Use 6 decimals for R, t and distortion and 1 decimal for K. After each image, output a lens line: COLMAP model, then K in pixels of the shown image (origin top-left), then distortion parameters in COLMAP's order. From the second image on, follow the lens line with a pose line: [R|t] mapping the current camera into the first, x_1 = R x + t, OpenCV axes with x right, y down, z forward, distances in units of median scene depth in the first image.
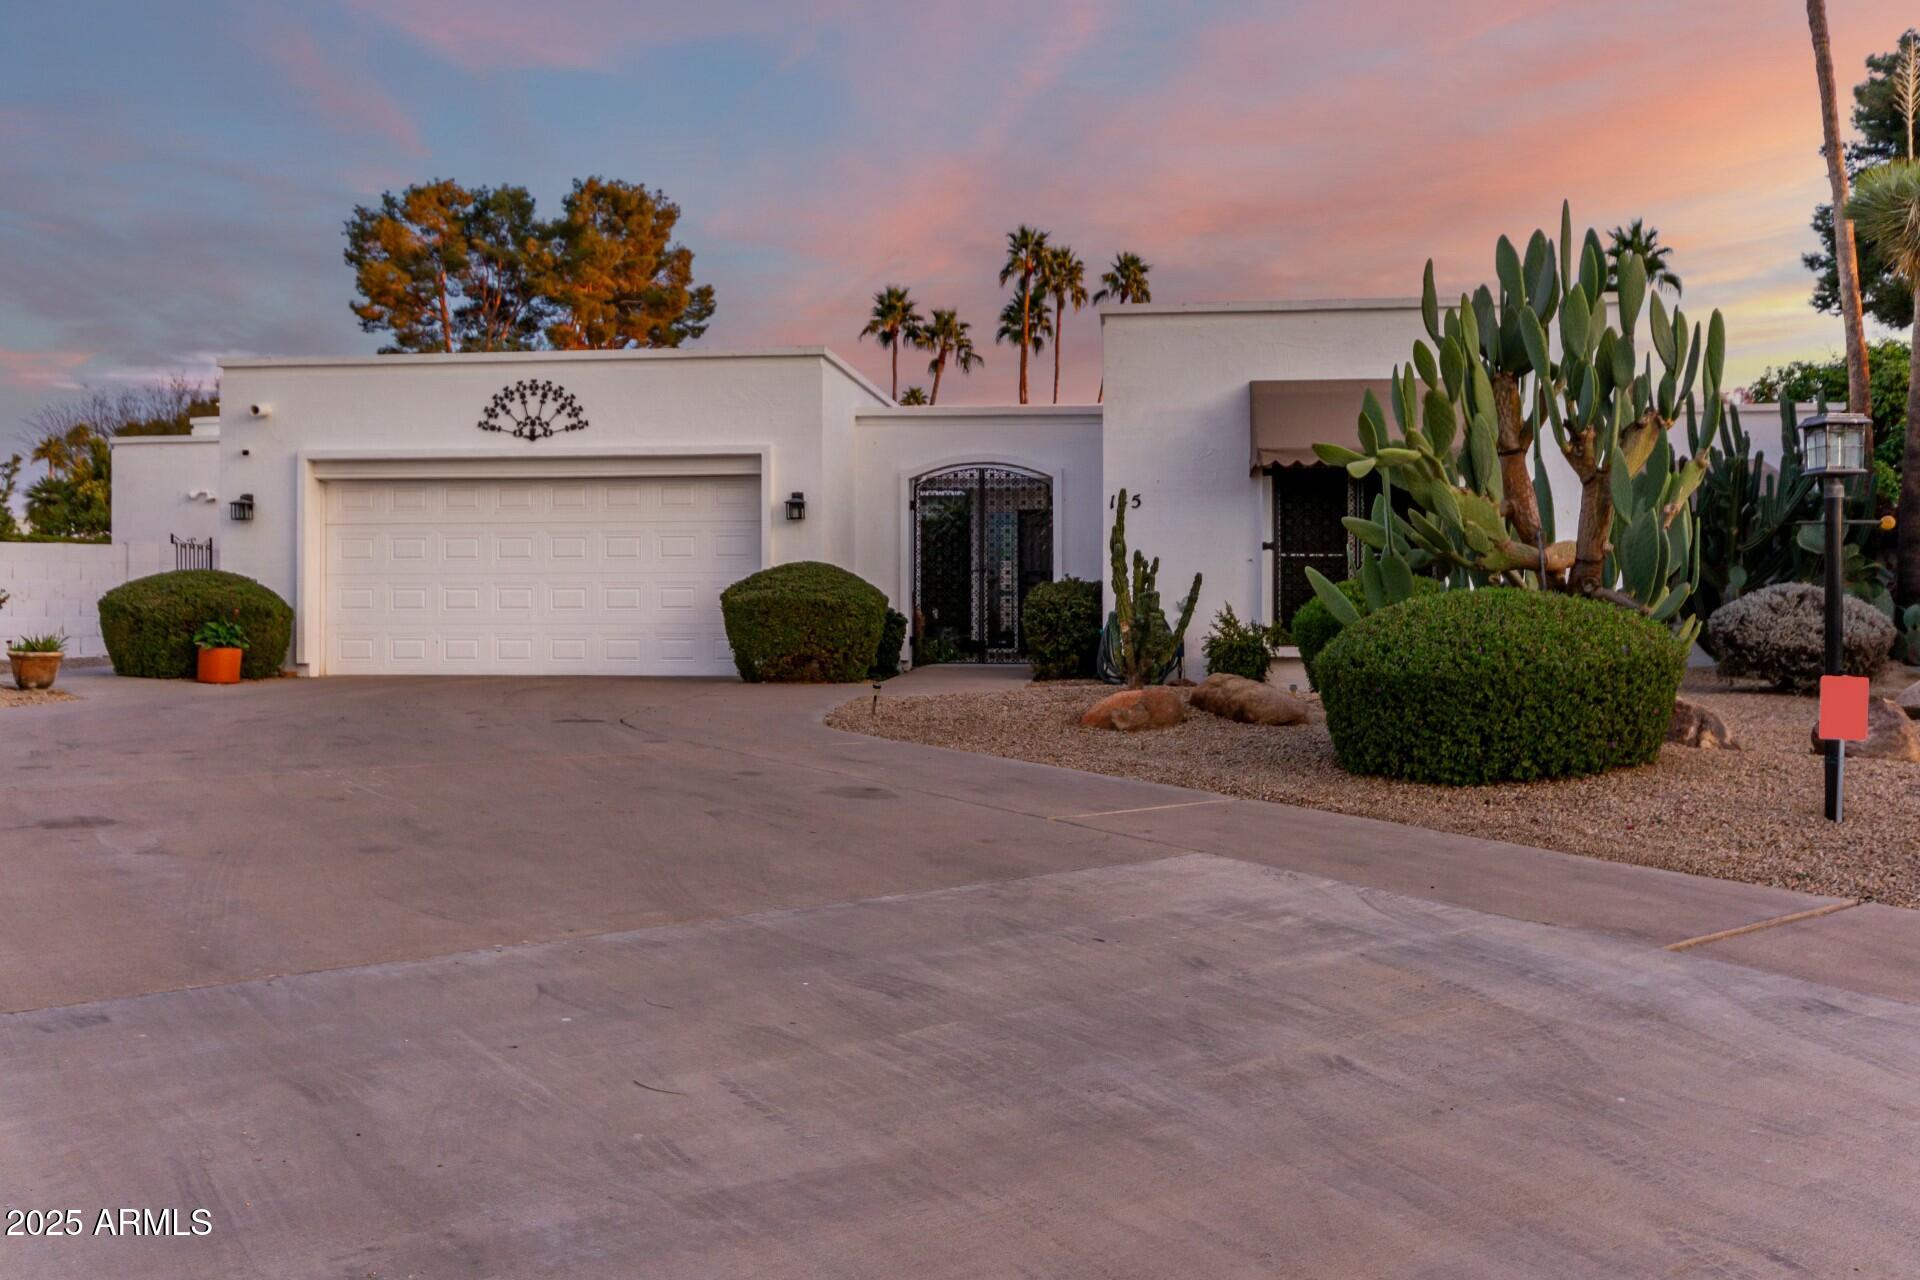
lens RADIAL K [[1625.0, 0, 960.8], [0, 1625.0, 605.3], [0, 0, 1]] dist [-0.001110, -0.000631]
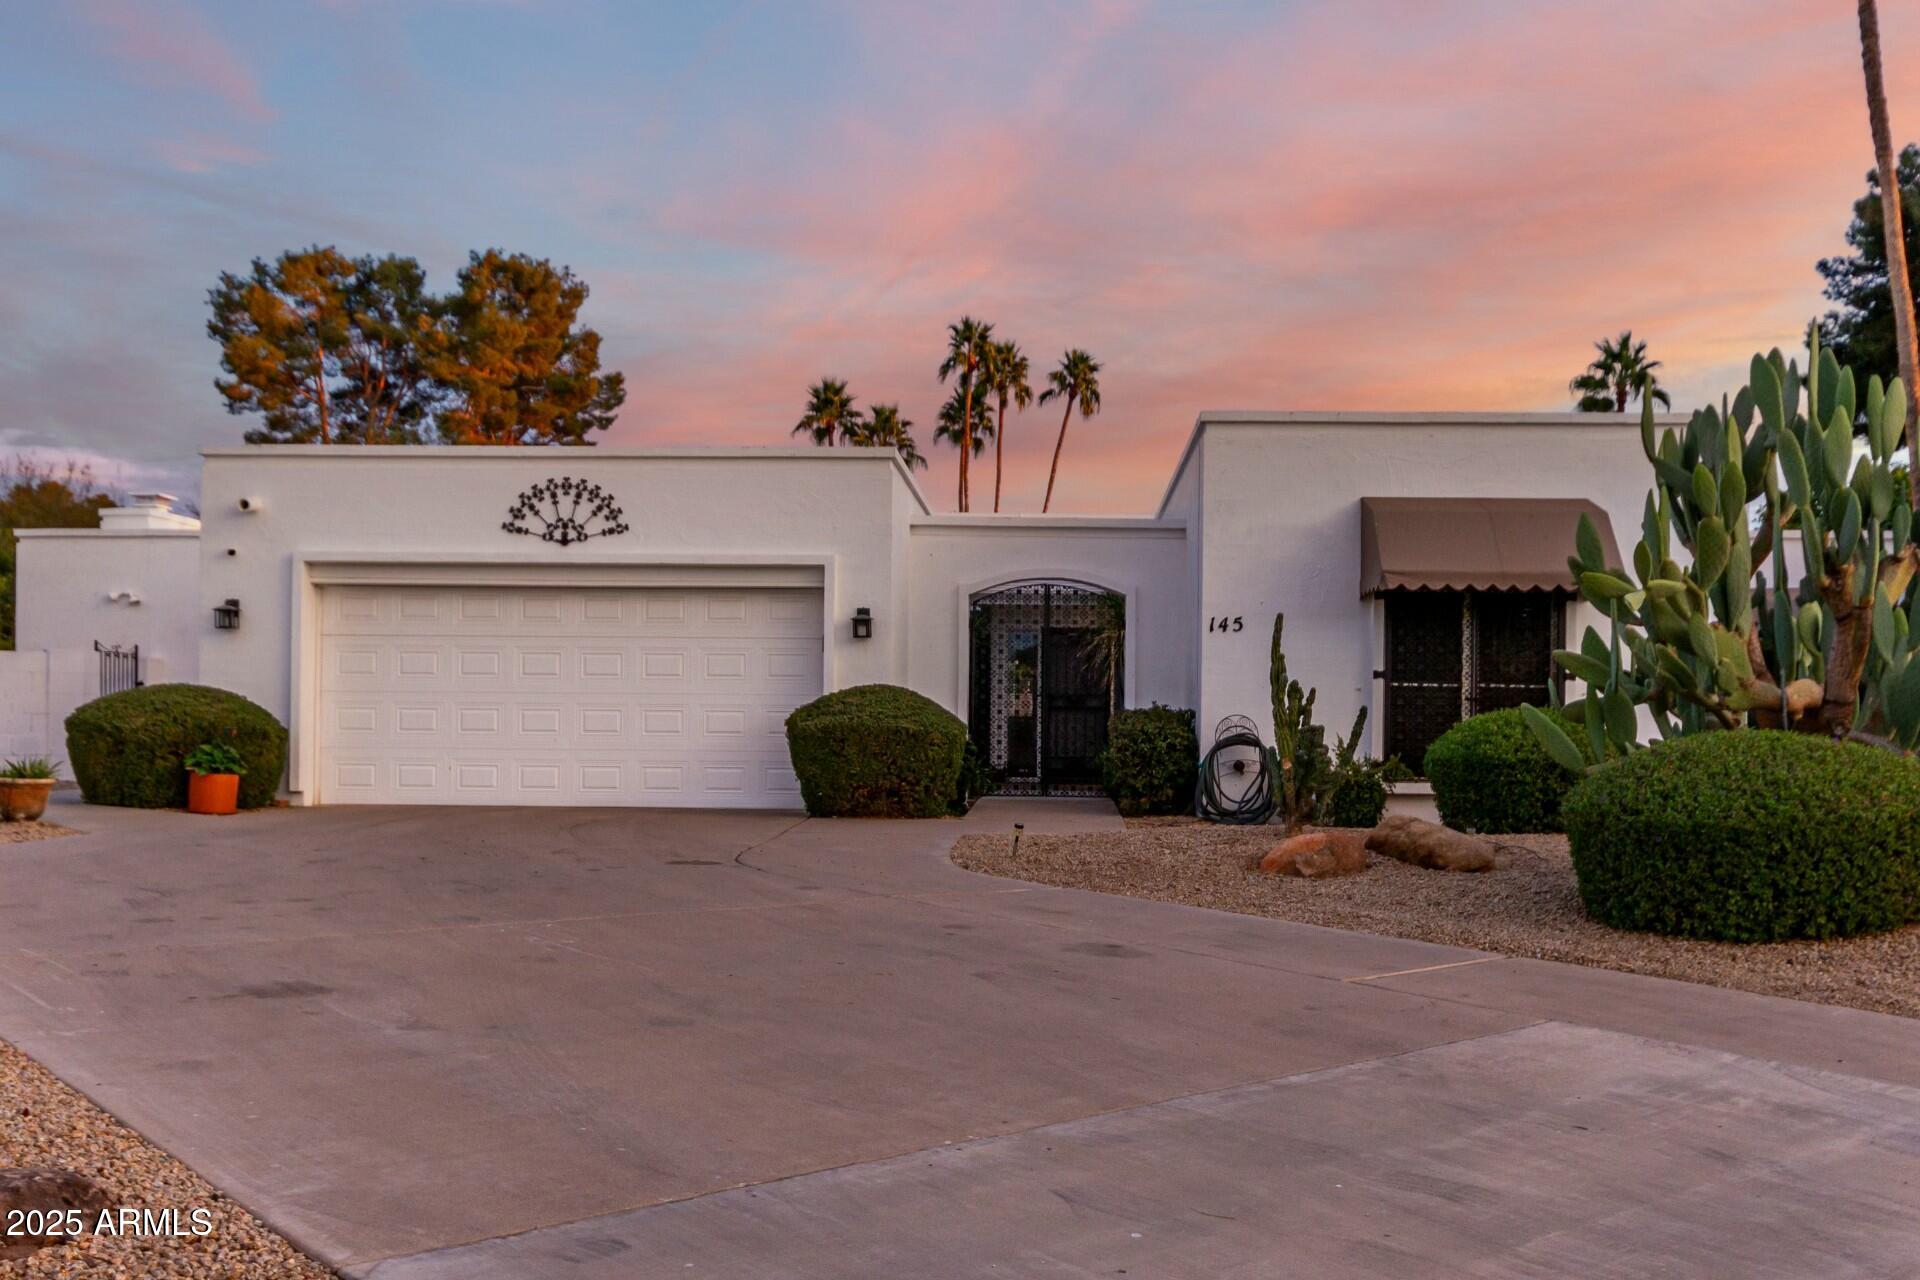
lens RADIAL K [[1742.7, 0, 1003.8], [0, 1742.7, 731.3], [0, 0, 1]] dist [-0.003794, 0.007863]
pose [[0.996388, 0.010744, 0.084231, -0.101400], [-0.011107, 0.999931, 0.003843, -0.004909], [-0.084184, -0.004764, 0.996439, 0.018854]]
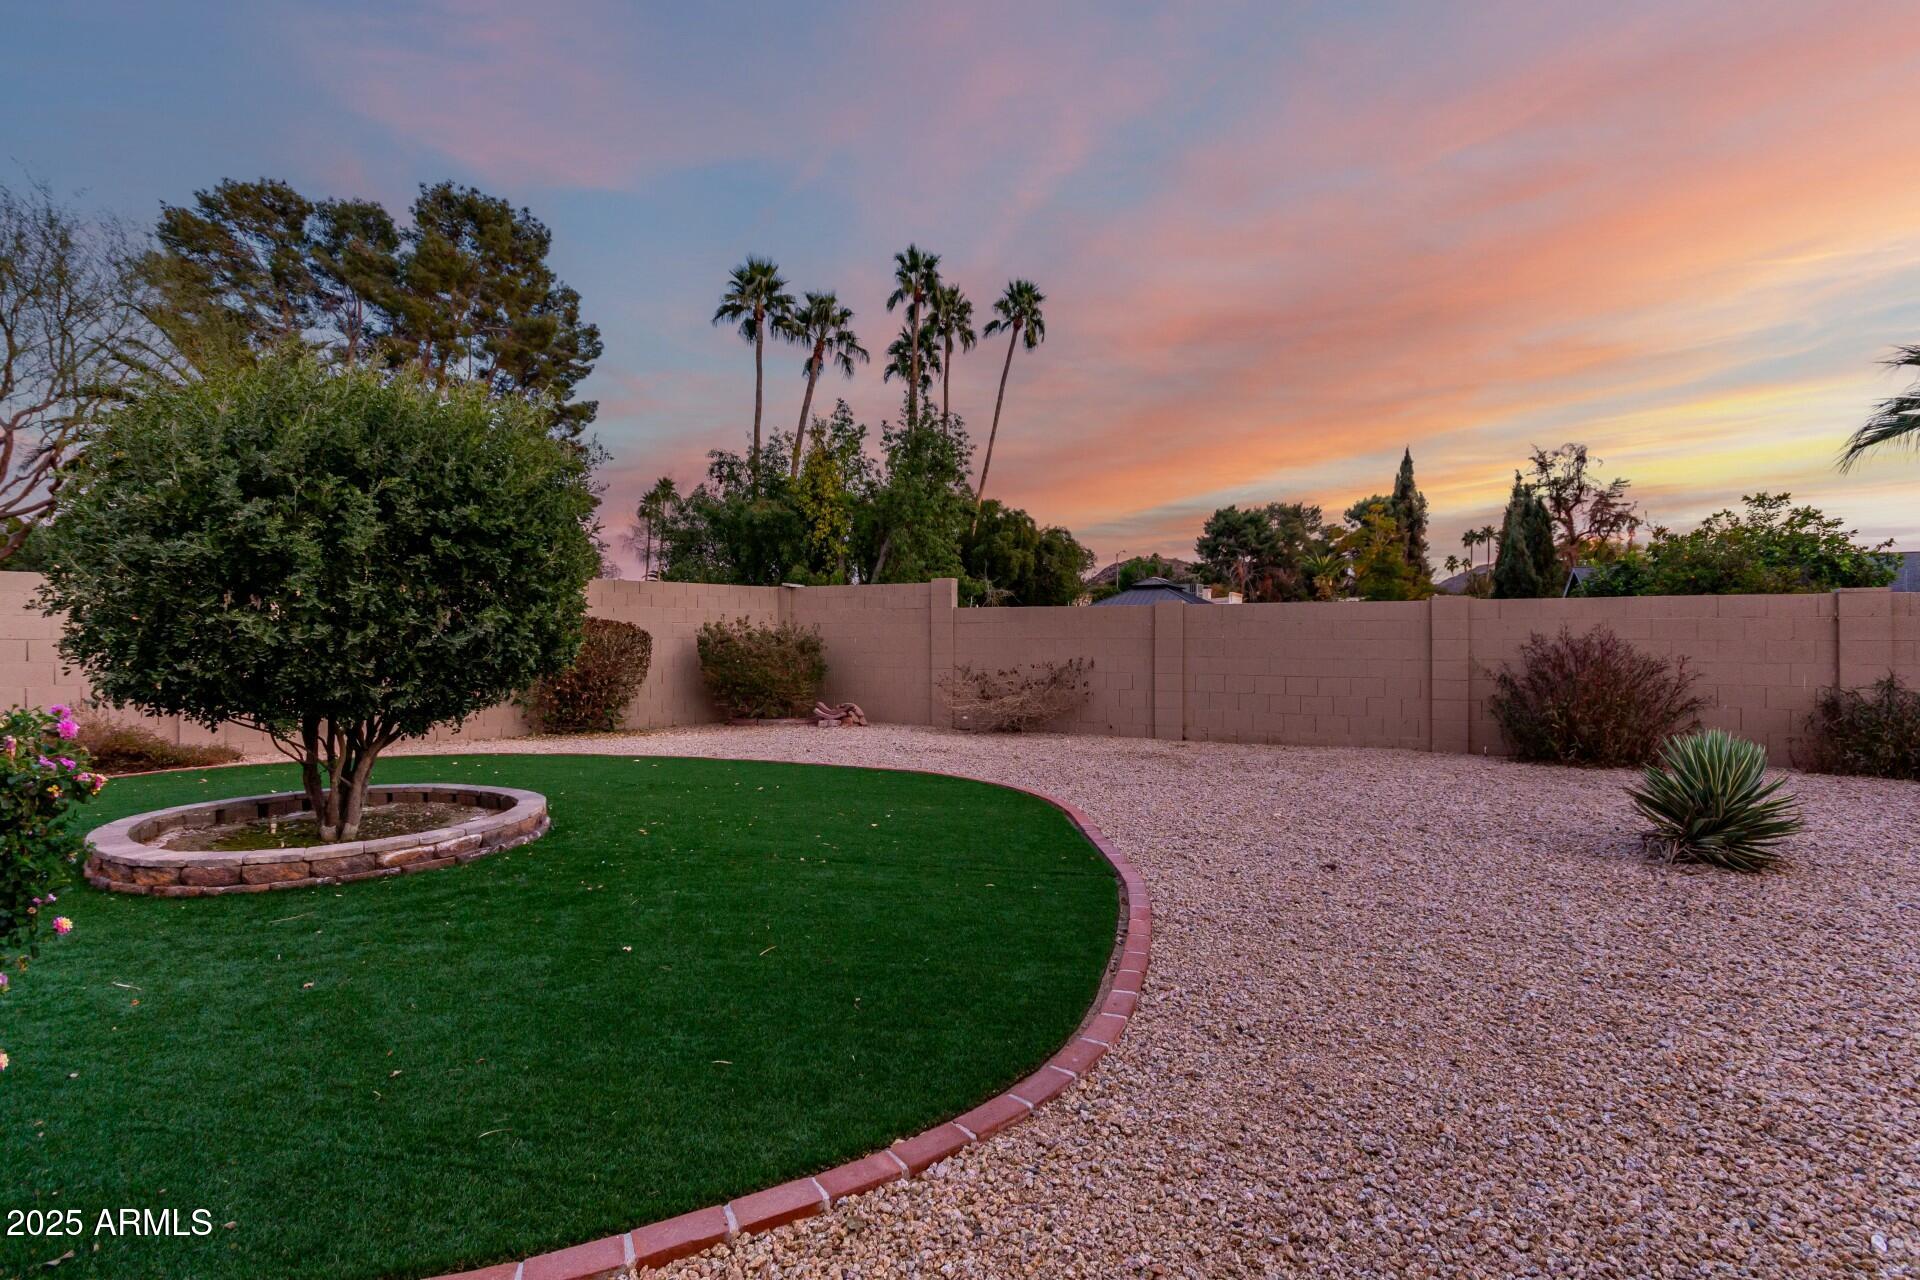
lens RADIAL K [[894.9, 0, 965.1], [0, 894.9, 645.5], [0, 0, 1]] dist [0.012123, 0.000310]
pose [[0.993818, -0.001625, 0.111010, 0.049298], [0.001008, 0.999984, 0.005618, -0.020104], [-0.111017, -0.005472, 0.993803, 2.251338]]
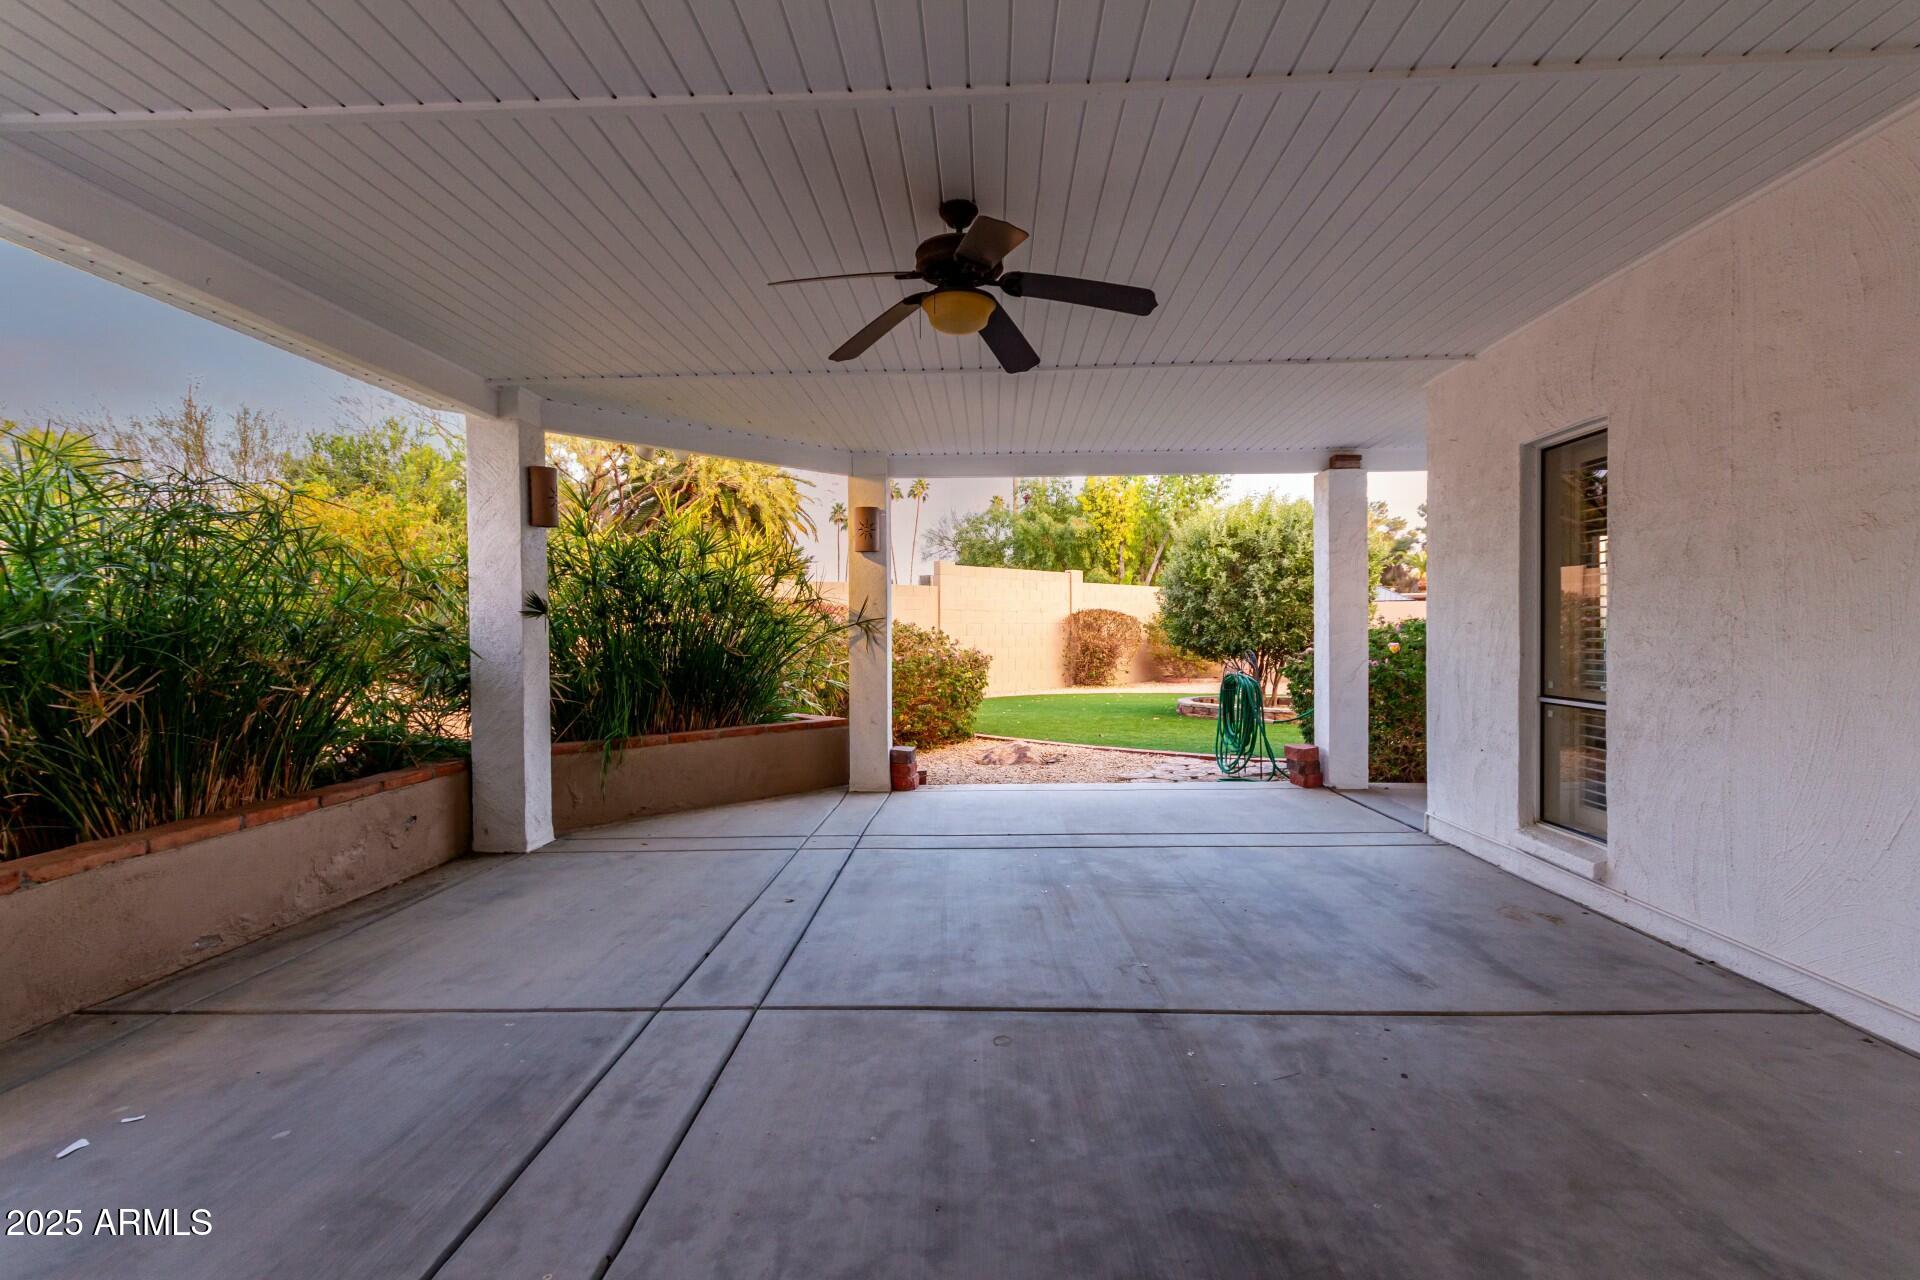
lens RADIAL K [[894.9, 0, 965.1], [0, 894.9, 645.5], [0, 0, 1]] dist [0.012123, 0.000310]
pose [[0.997063, -0.004192, 0.076474, -0.466552], [0.003034, 0.999879, 0.015252, -0.012776], [-0.076529, -0.014975, 0.996955, 1.875381]]
